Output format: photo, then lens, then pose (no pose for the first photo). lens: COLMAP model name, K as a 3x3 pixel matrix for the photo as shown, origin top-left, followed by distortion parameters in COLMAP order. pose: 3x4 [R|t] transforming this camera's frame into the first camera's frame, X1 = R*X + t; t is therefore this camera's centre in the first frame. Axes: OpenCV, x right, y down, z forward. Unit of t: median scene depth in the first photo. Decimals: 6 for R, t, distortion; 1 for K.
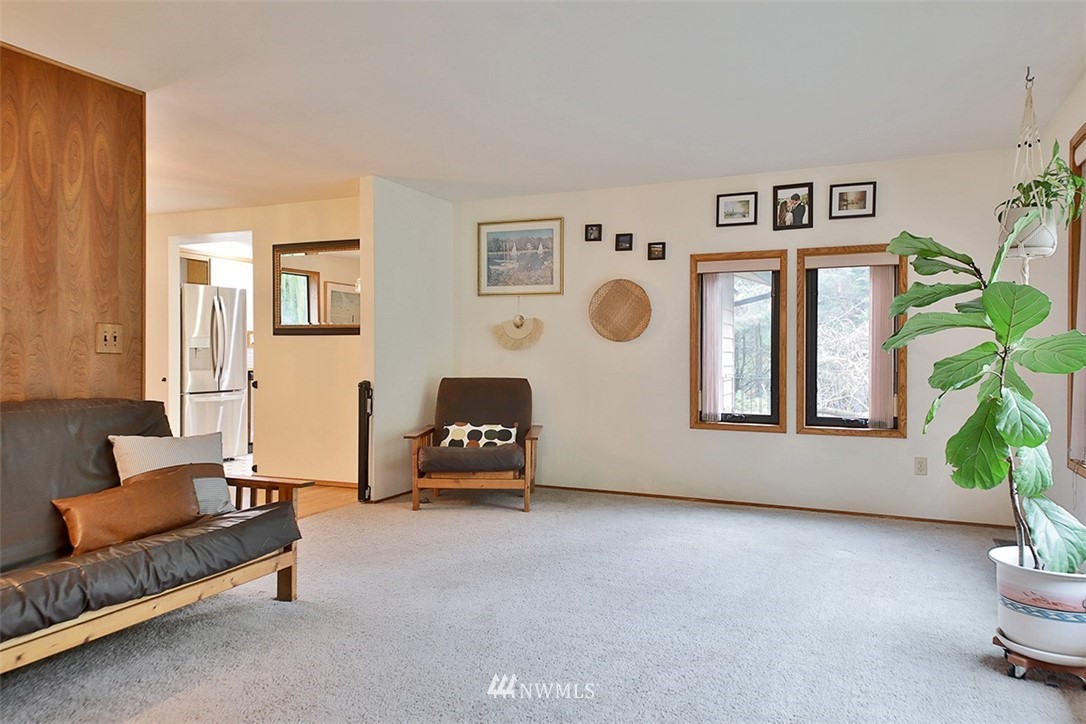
lens RADIAL K [[740.4, 0, 543.0], [0, 740.4, 362.0], [0, 0, 1]] dist [0.050762, -0.001630]
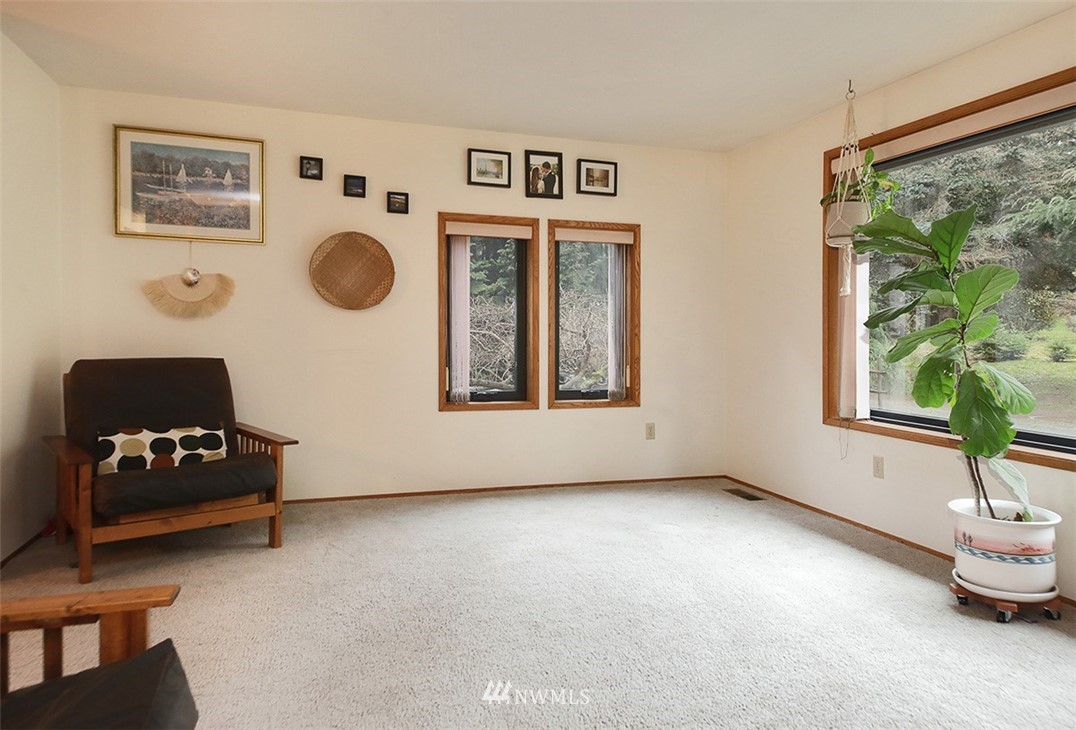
lens RADIAL K [[708.3, 0, 537.9], [0, 708.3, 342.3], [0, 0, 1]] dist [0.044366, -0.003937]
pose [[0.741996, -0.007662, 0.670361, -0.281829], [-0.003988, 0.999867, 0.015842, -0.005617], [-0.670393, -0.014428, 0.741866, 0.312565]]
